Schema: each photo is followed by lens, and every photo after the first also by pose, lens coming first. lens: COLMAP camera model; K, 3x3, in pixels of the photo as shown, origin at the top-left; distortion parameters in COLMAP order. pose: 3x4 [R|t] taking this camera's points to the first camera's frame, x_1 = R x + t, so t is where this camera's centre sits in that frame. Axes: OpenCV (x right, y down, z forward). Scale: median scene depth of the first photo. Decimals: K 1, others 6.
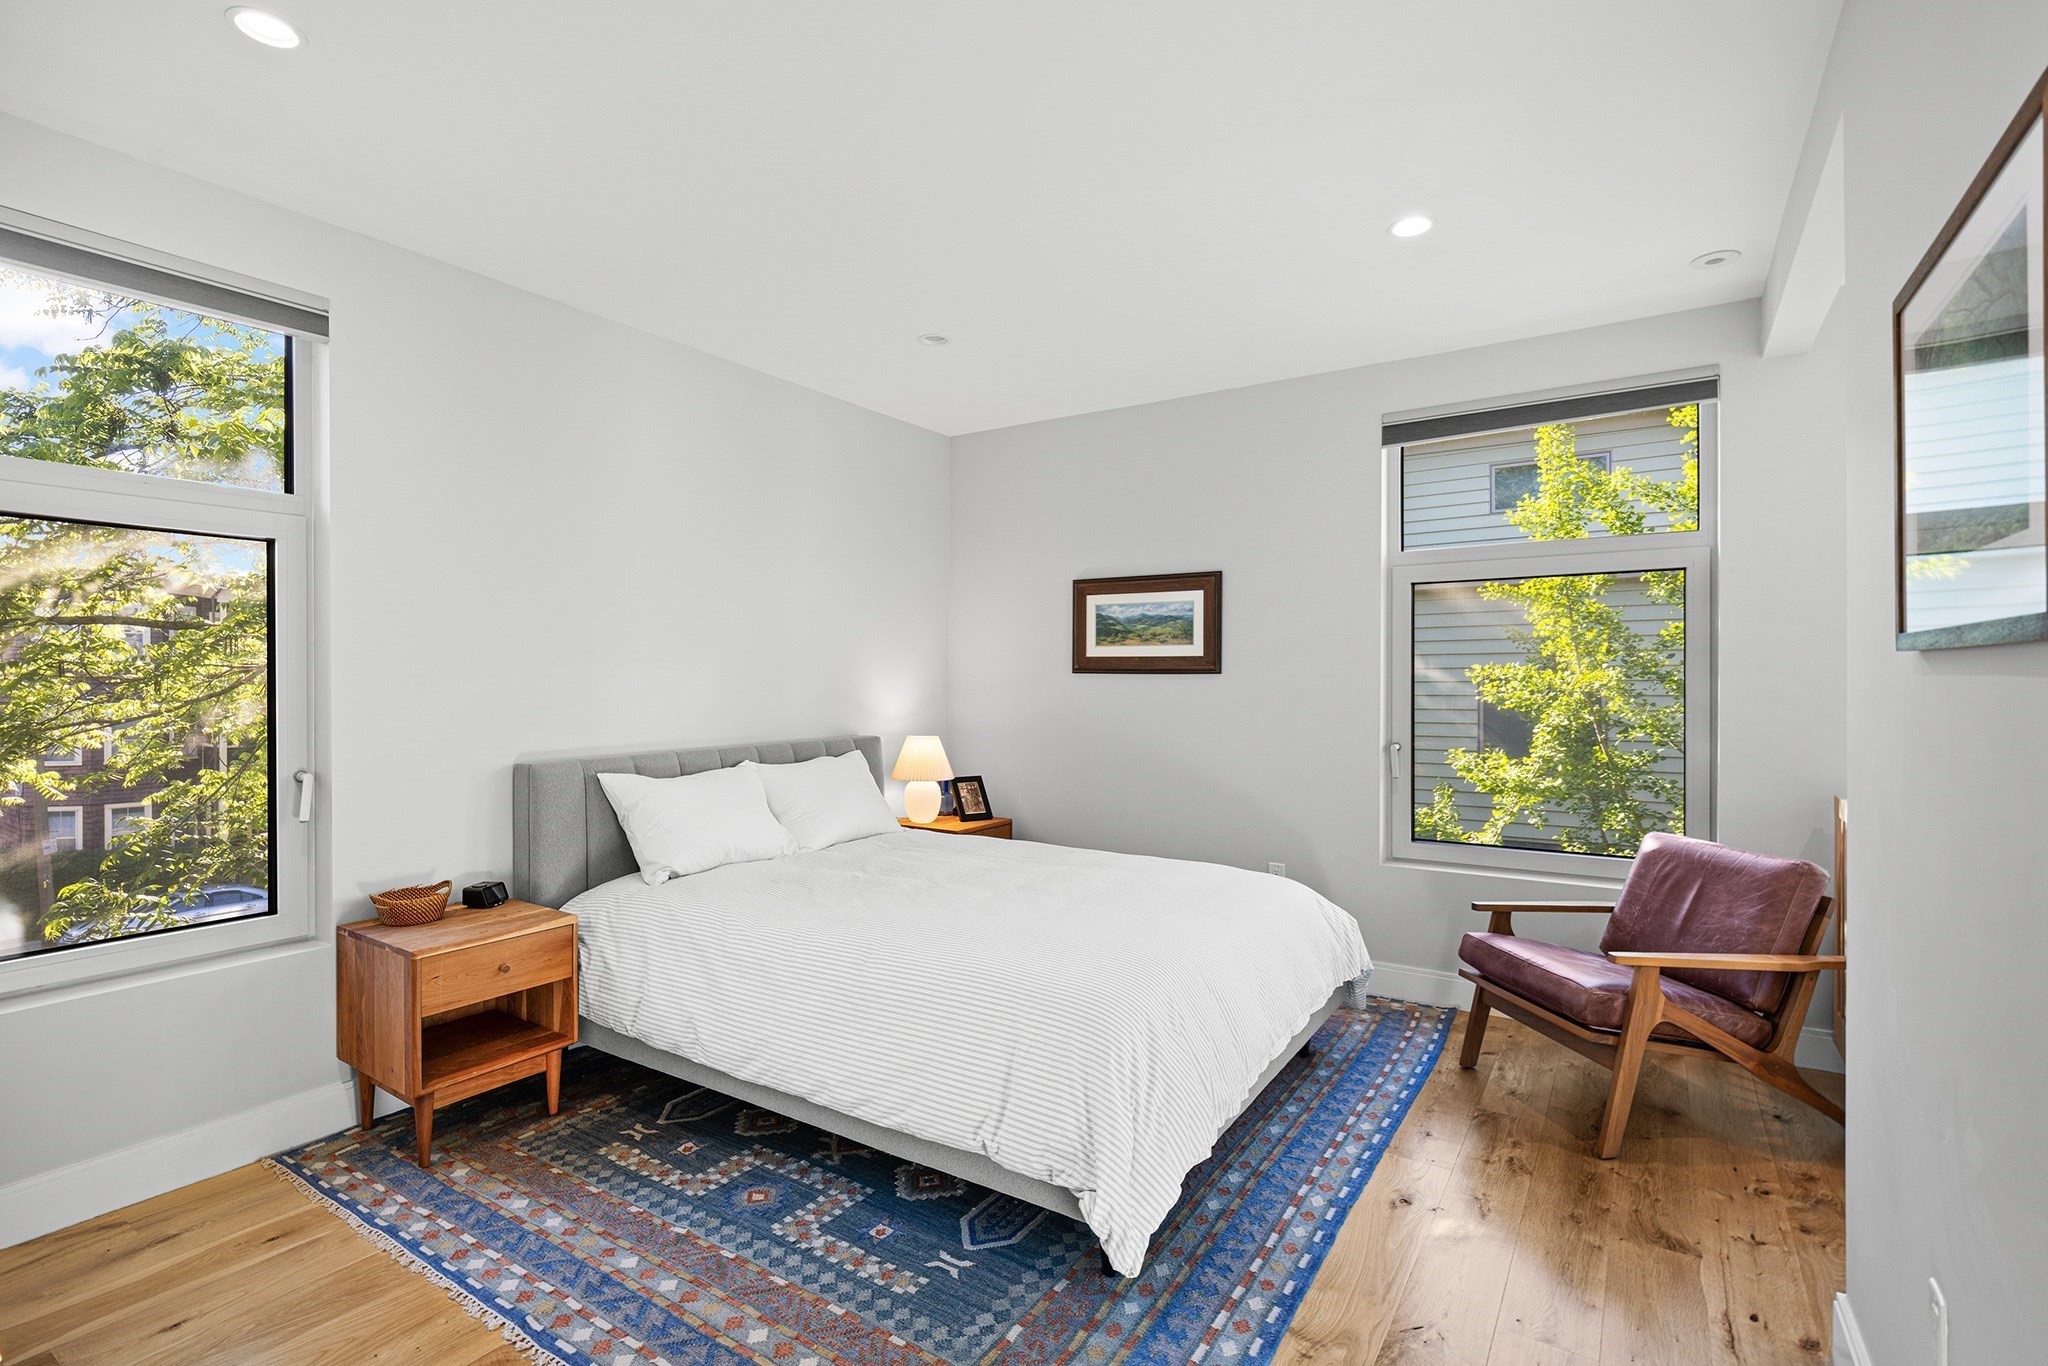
lens RADIAL K [[941.1, 0, 1024.0], [0, 941.1, 683.0], [0, 0, 1]] dist [0.000815, 0.000019]
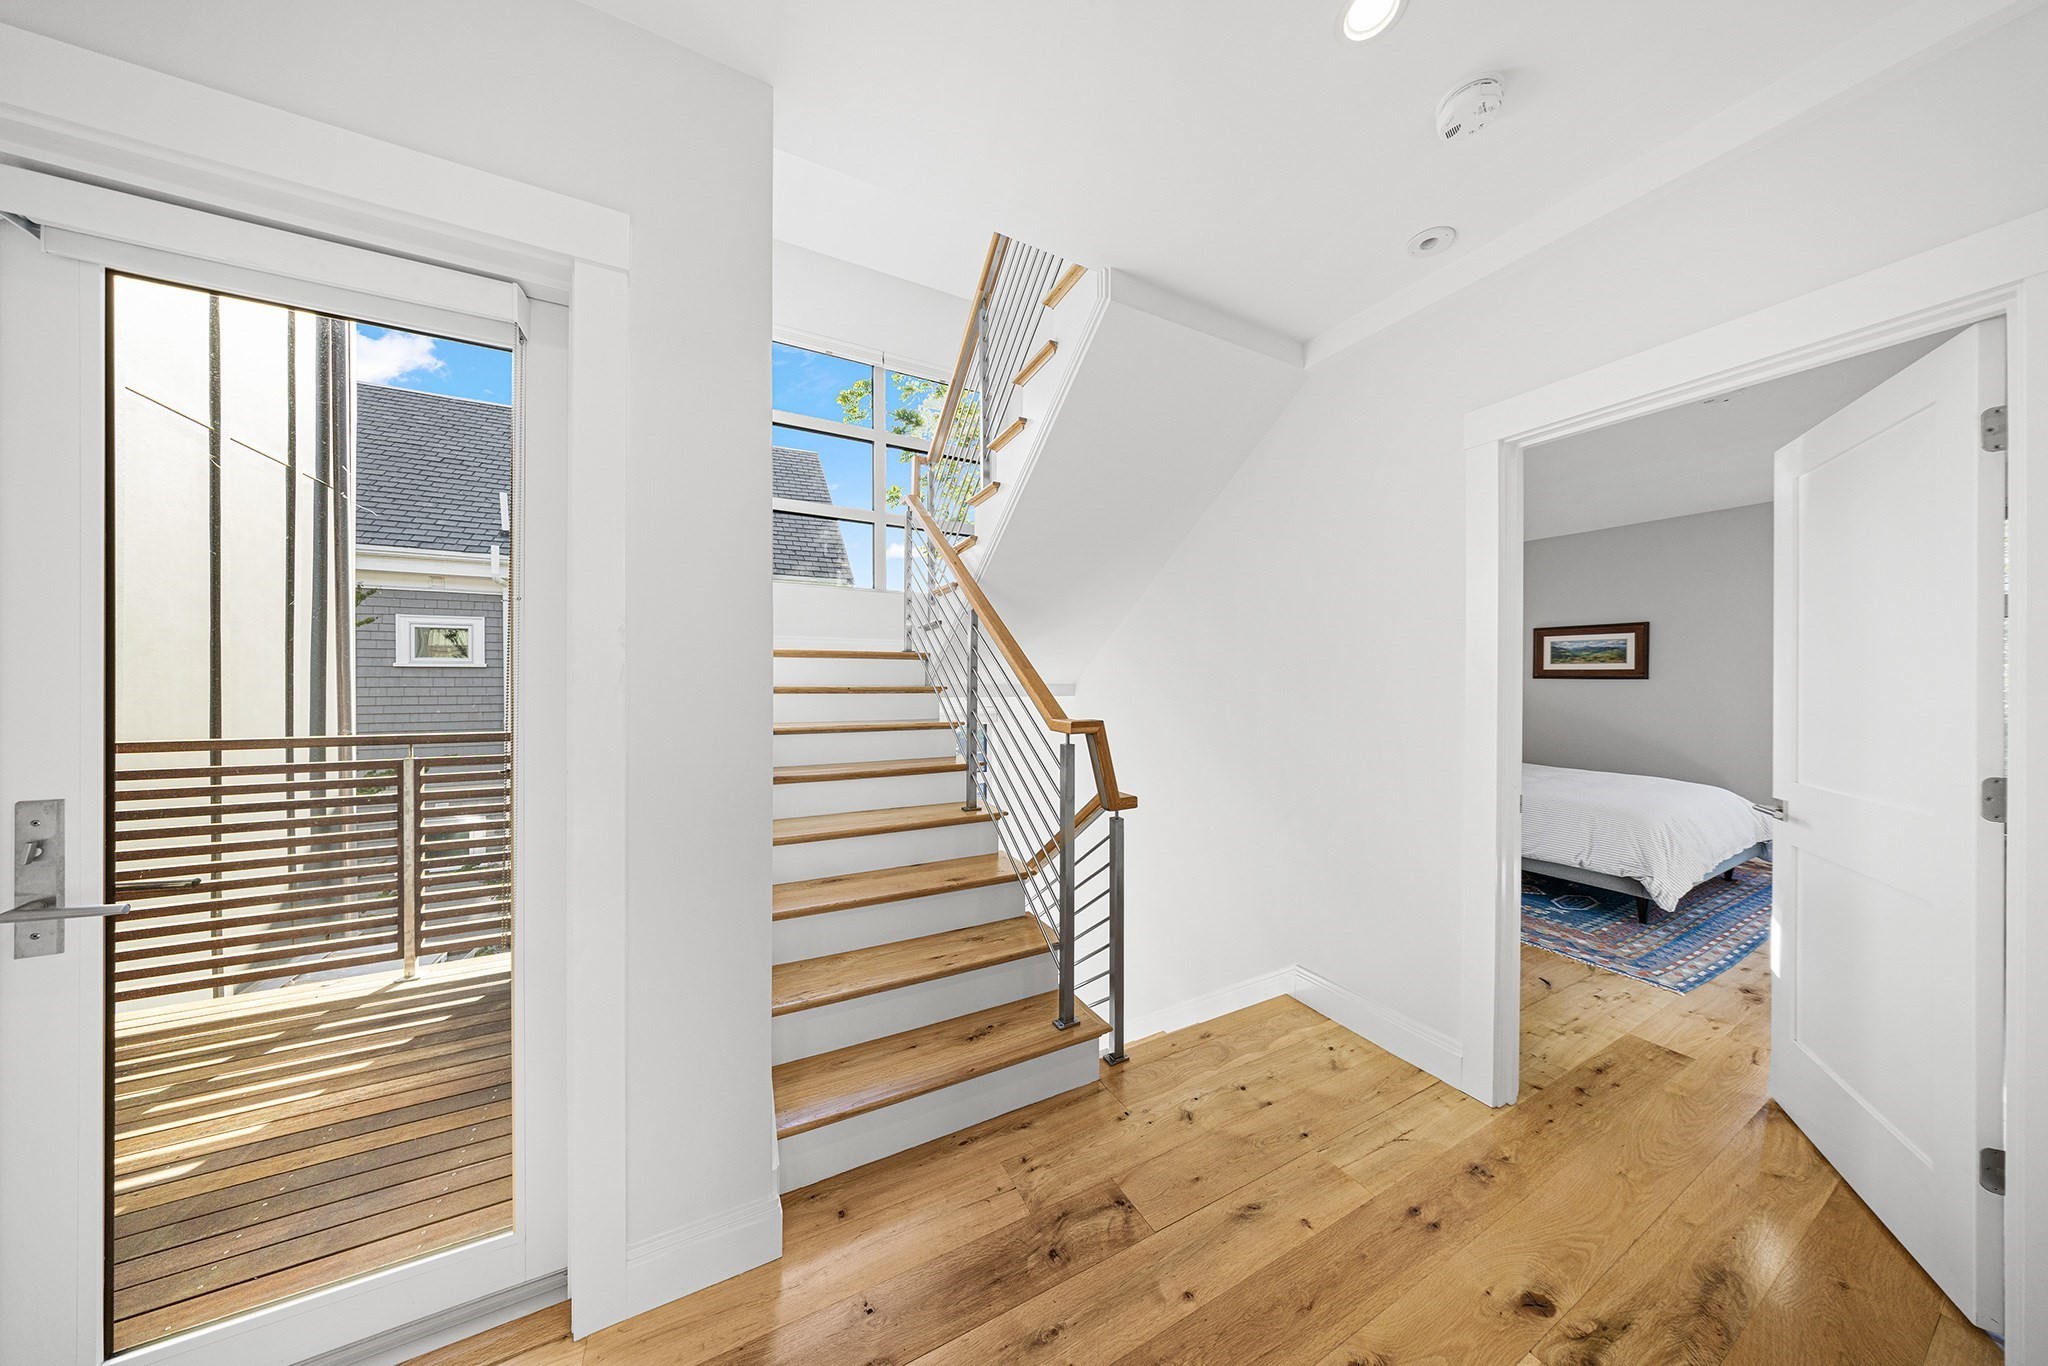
lens RADIAL K [[606.5, 0, 1024.0], [0, 606.5, 683.0], [0, 0, 1]] dist [-0.000905, -0.000040]
pose [[0.881123, 0.005092, -0.472860, -0.289755], [-0.004387, 0.999987, 0.002595, -0.000489], [0.472867, -0.000213, 0.881134, -0.571308]]
